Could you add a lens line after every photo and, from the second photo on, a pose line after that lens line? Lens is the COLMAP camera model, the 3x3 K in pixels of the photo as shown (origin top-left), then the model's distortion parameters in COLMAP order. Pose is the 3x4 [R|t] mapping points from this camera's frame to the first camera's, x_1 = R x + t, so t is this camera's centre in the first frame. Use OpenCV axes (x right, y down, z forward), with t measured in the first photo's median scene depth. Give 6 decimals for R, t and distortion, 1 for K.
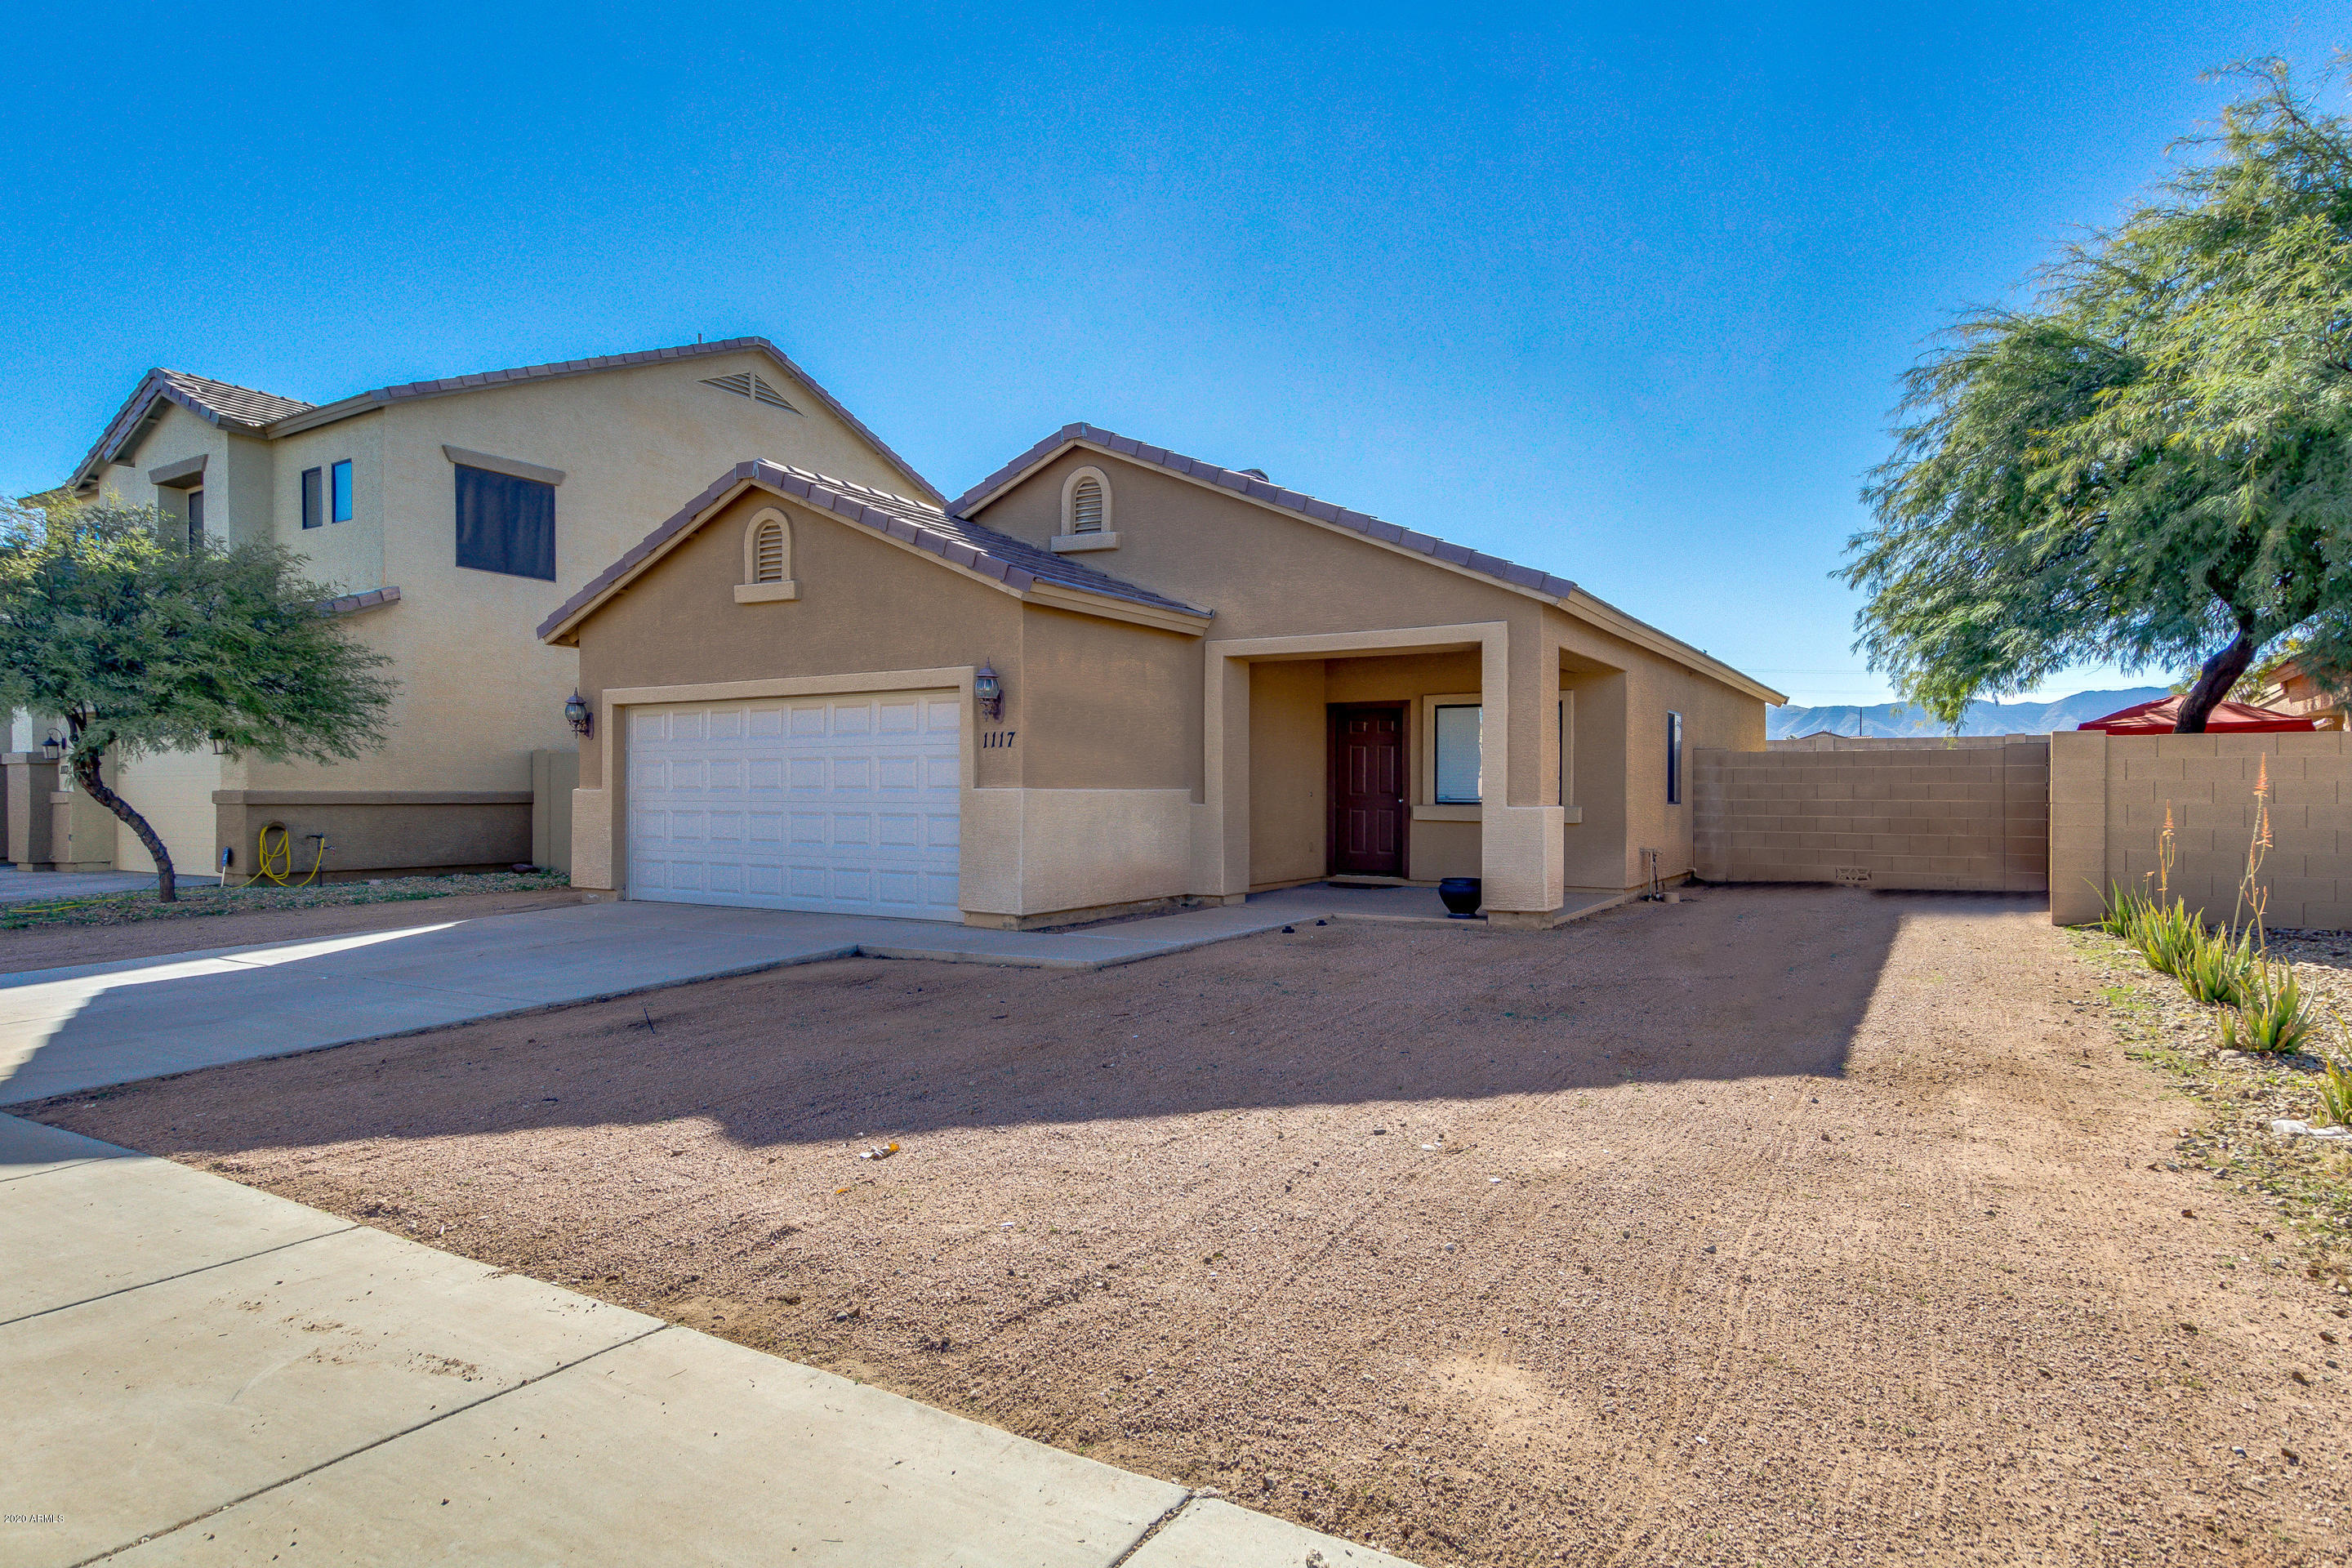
lens RADIAL K [[1282.4, 0, 1145.7], [0, 1282.4, 793.8], [0, 0, 1]] dist [0.022410, 0.003174]
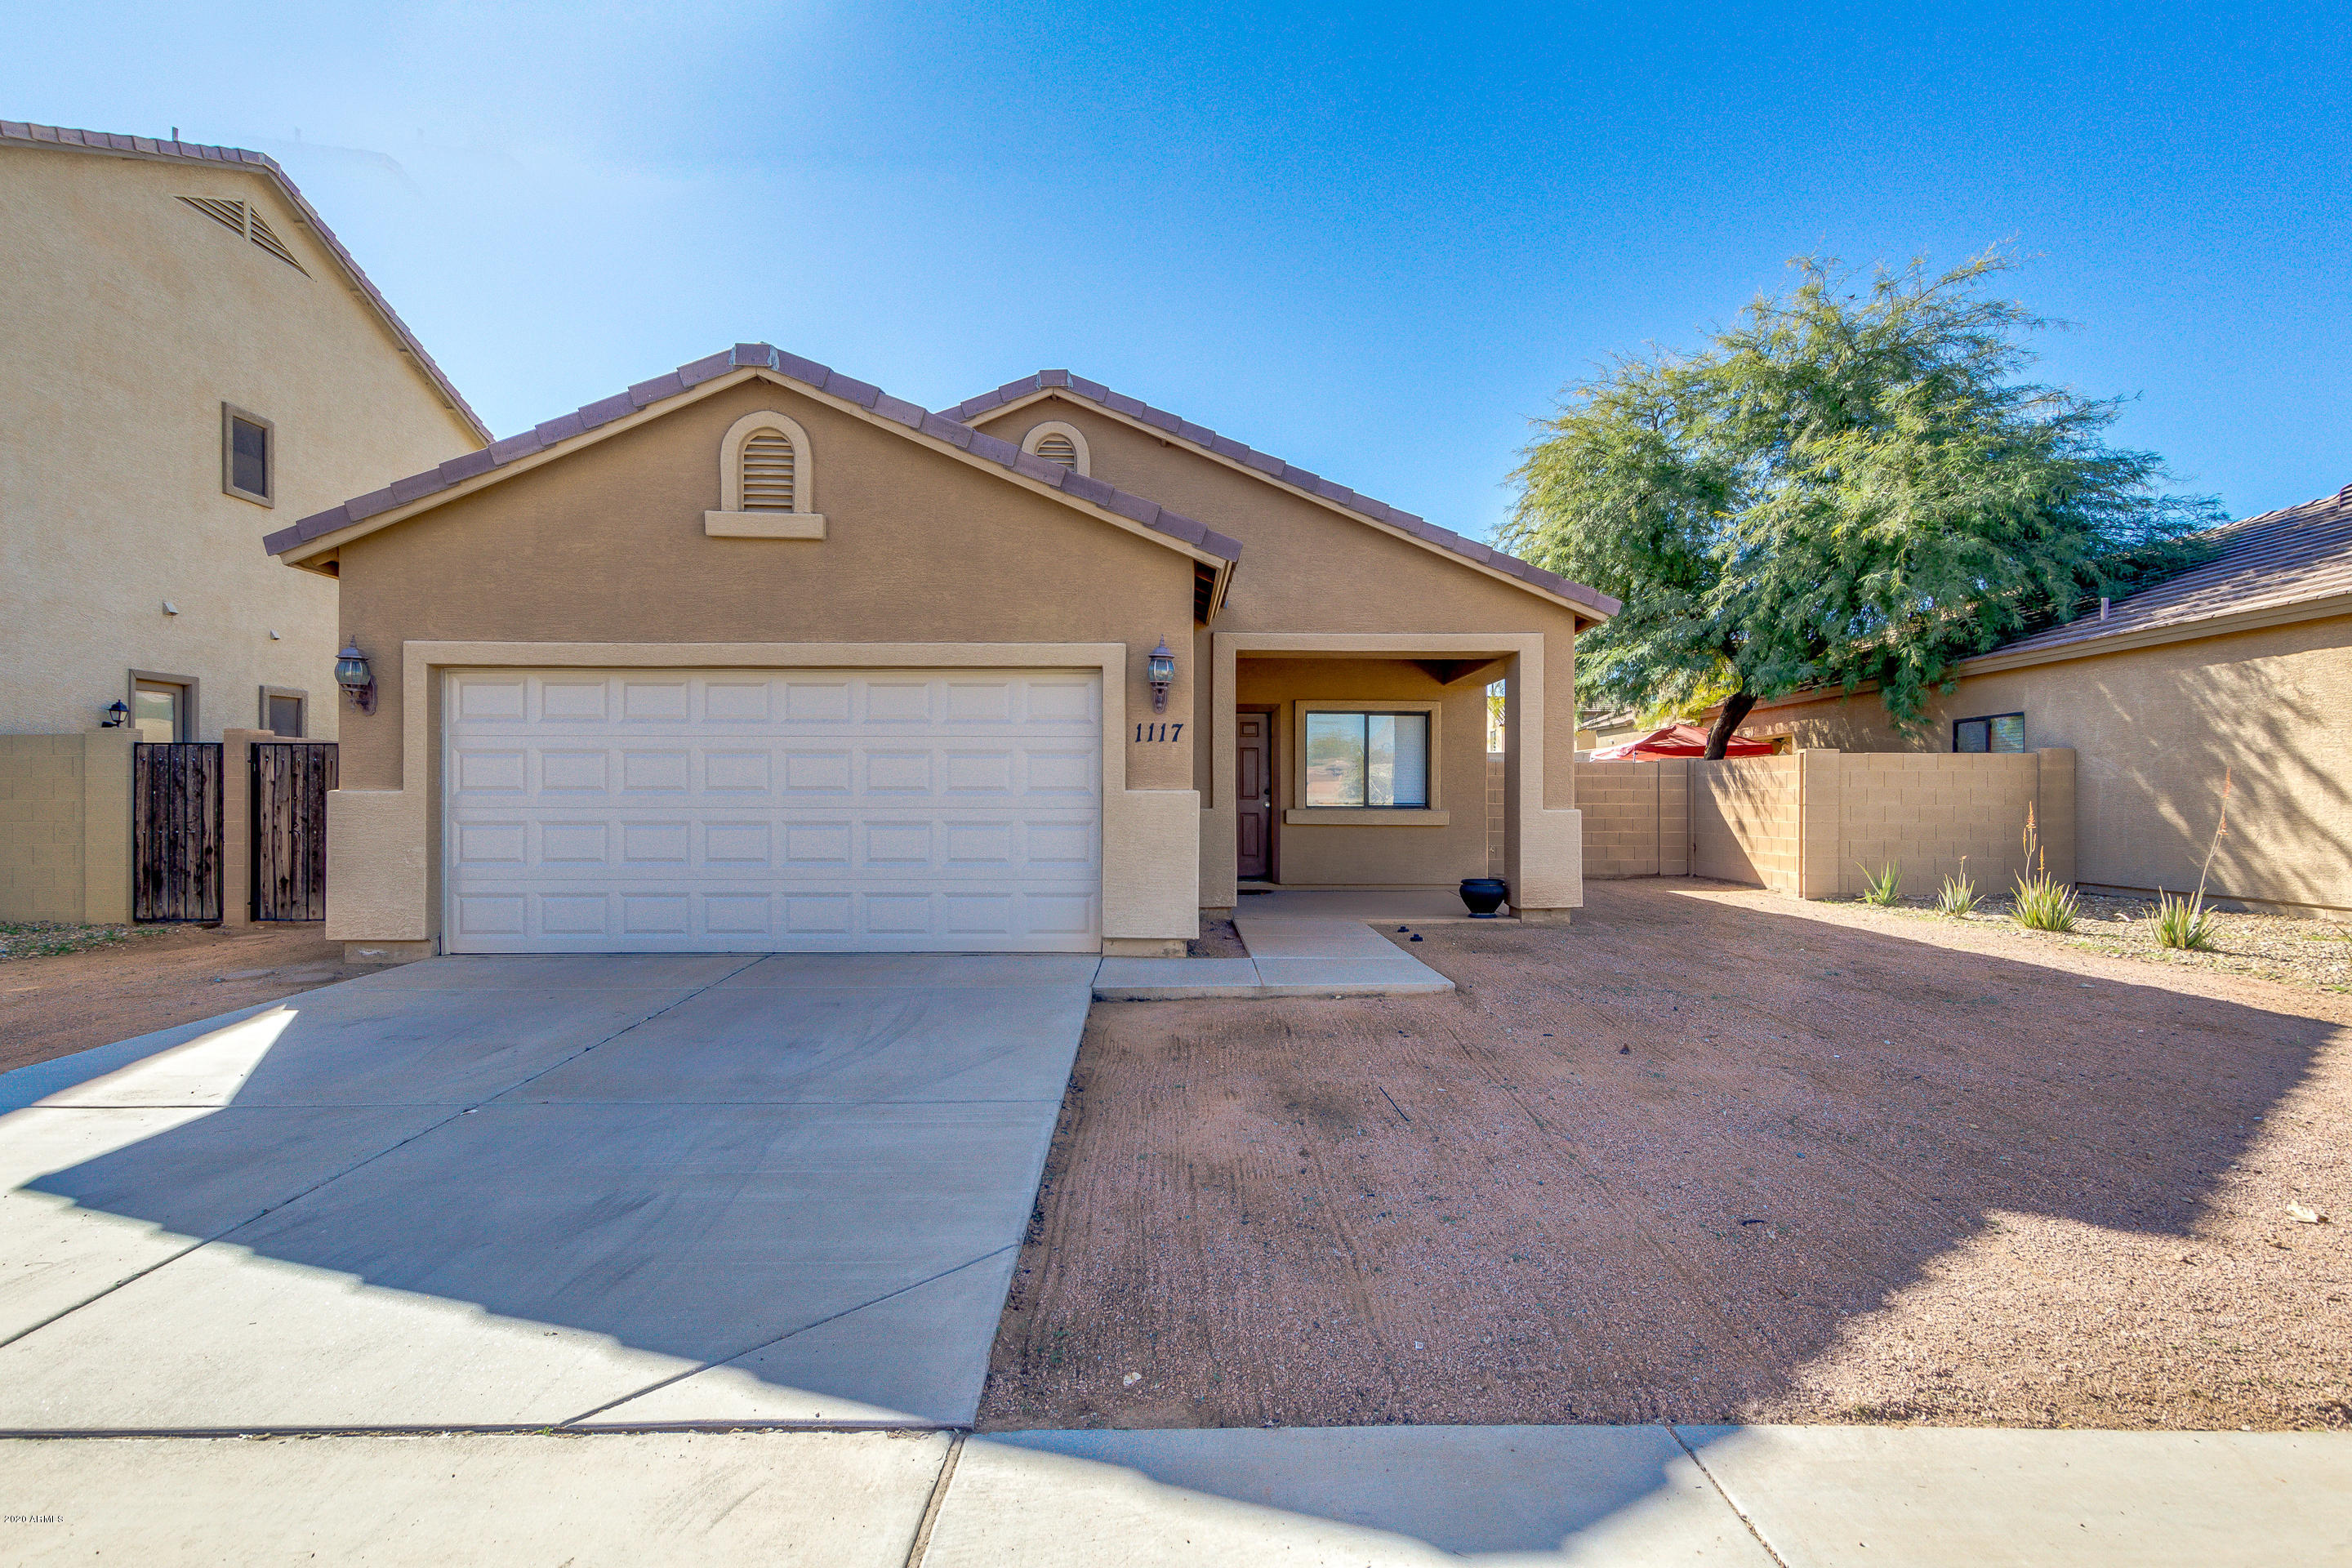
lens RADIAL K [[1282.4, 0, 1174.0], [0, 1282.4, 784.4], [0, 0, 1]] dist [0.022410, 0.003174]
pose [[0.845860, 0.005962, 0.533372, -0.467631], [0.001666, 0.999903, -0.013818, 0.002942], [-0.533402, 0.012577, 0.845768, 0.239080]]
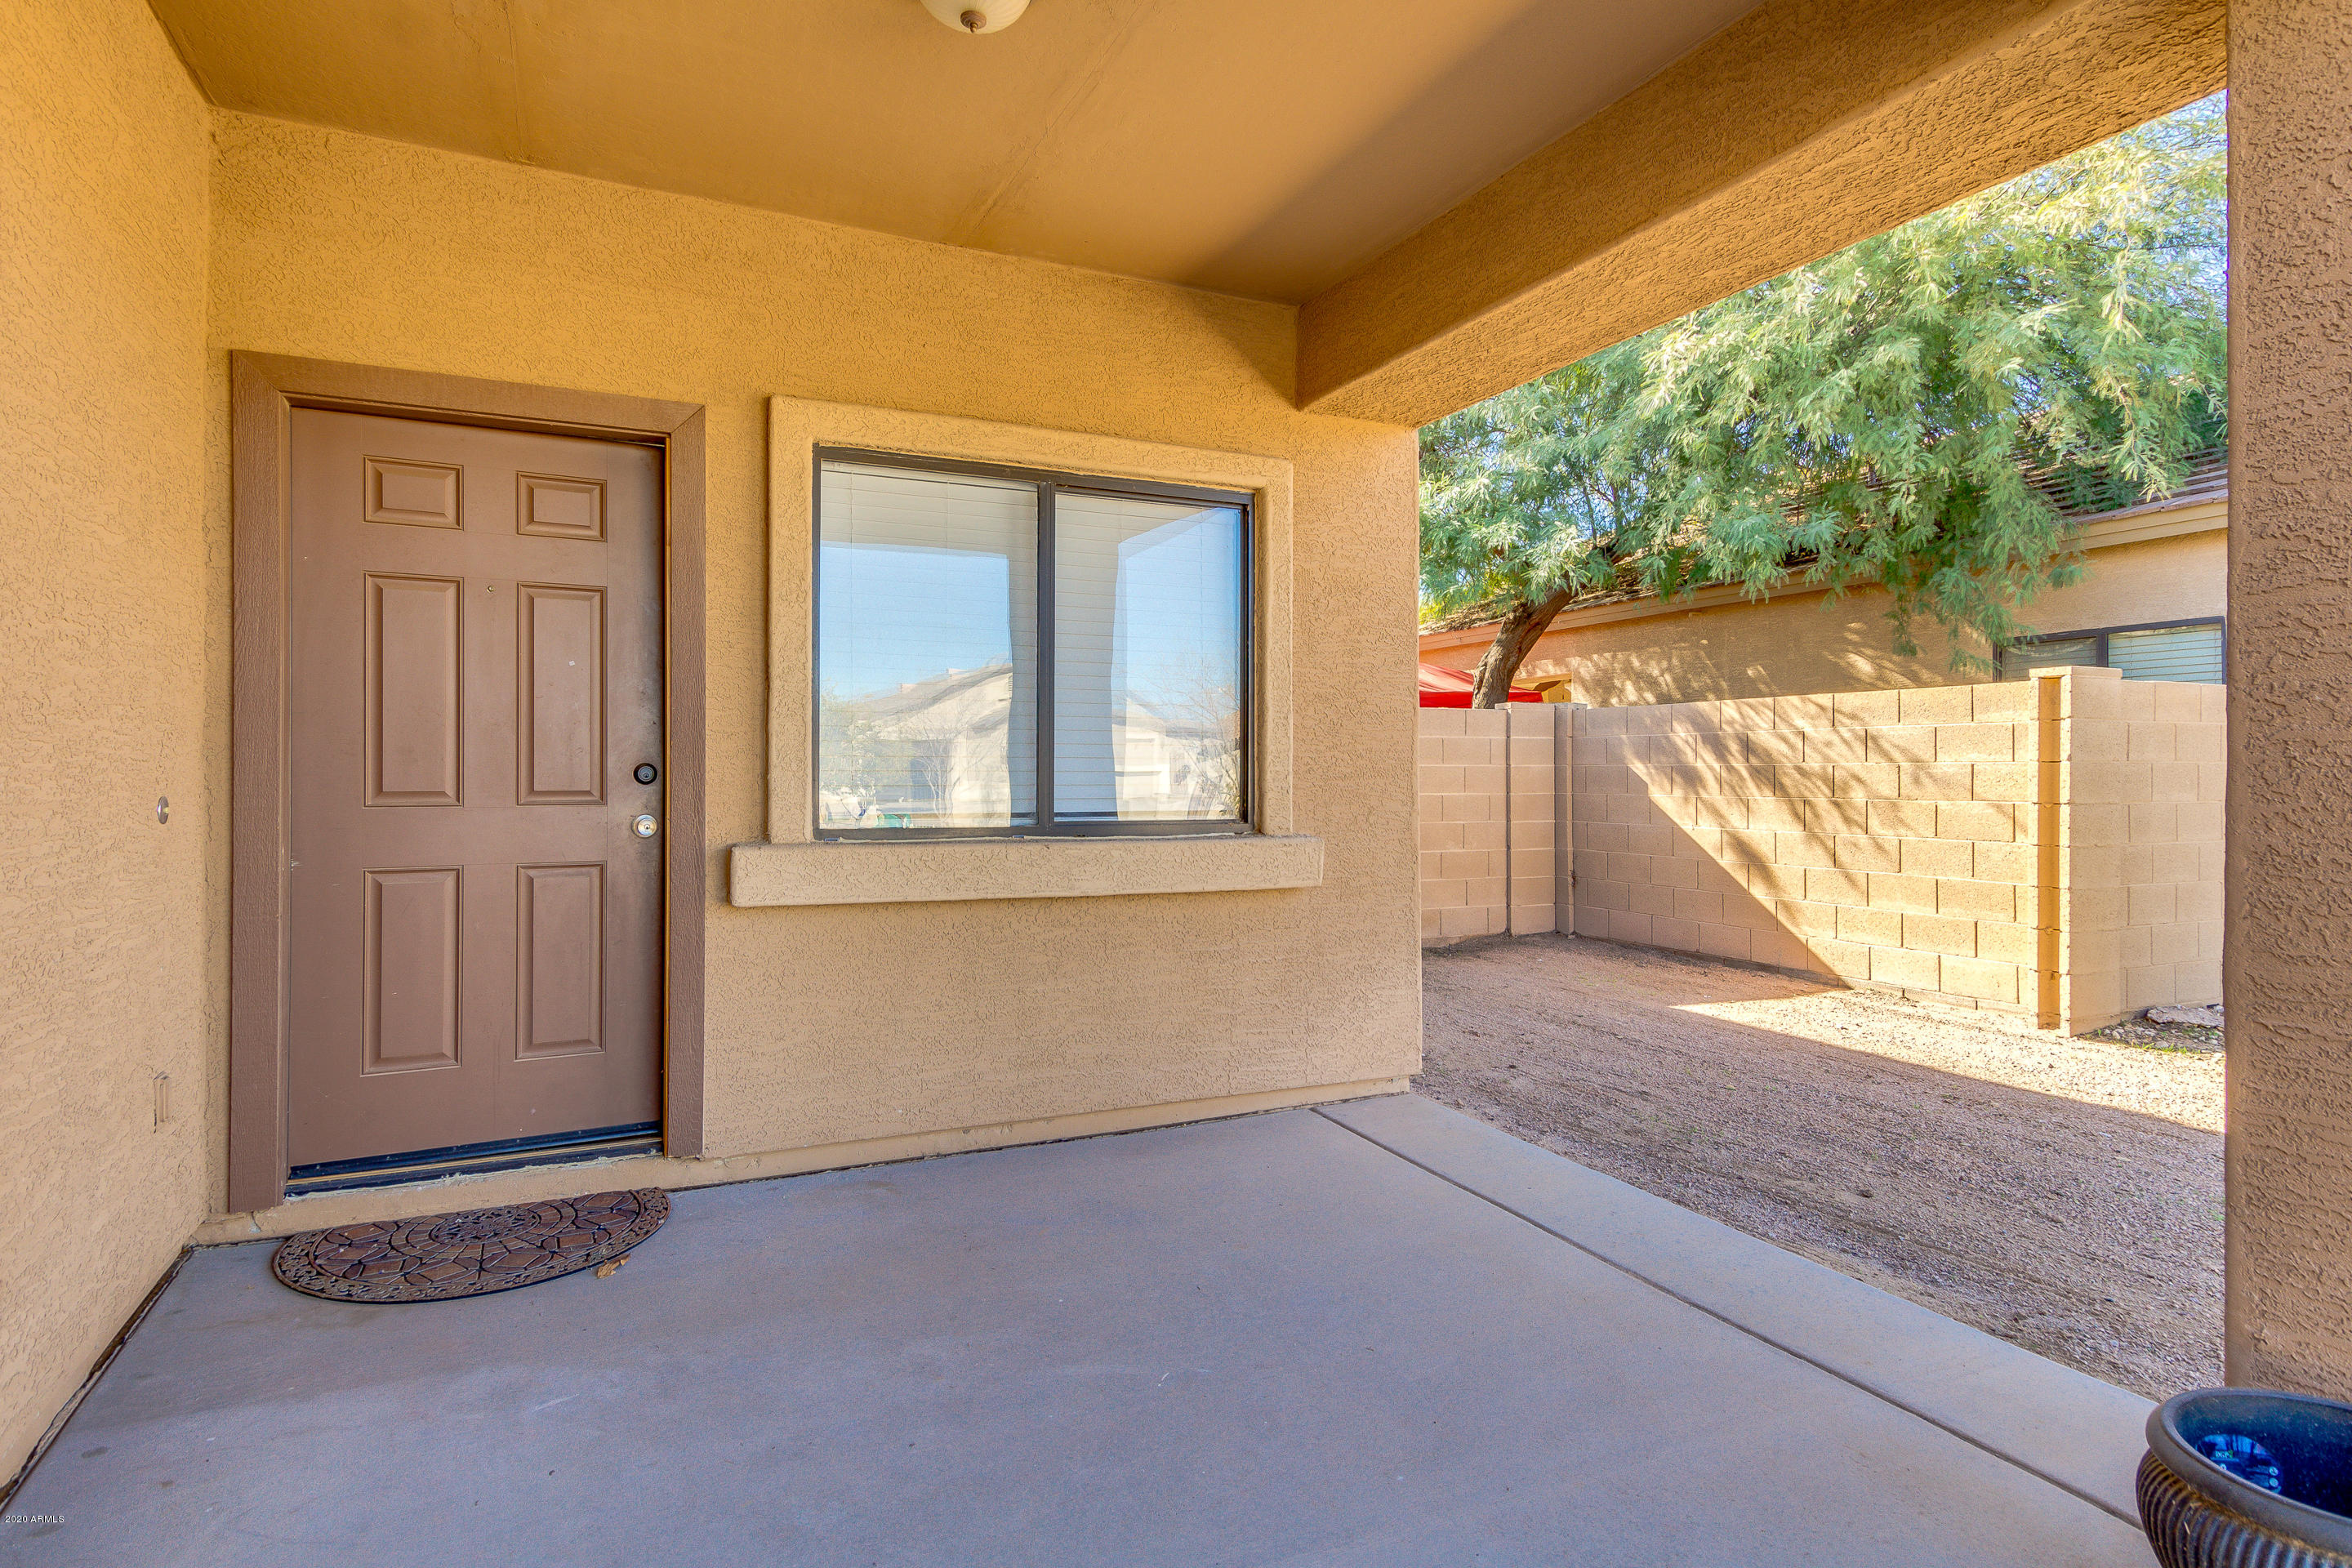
lens RADIAL K [[1282.4, 0, 1184.2], [0, 1282.4, 760.6], [0, 0, 1]] dist [0.022410, 0.003174]
pose [[0.535097, 0.007809, 0.844754, 0.061927], [0.004392, 0.999918, -0.012025, -0.005180], [-0.844779, 0.010145, 0.535019, 0.944466]]
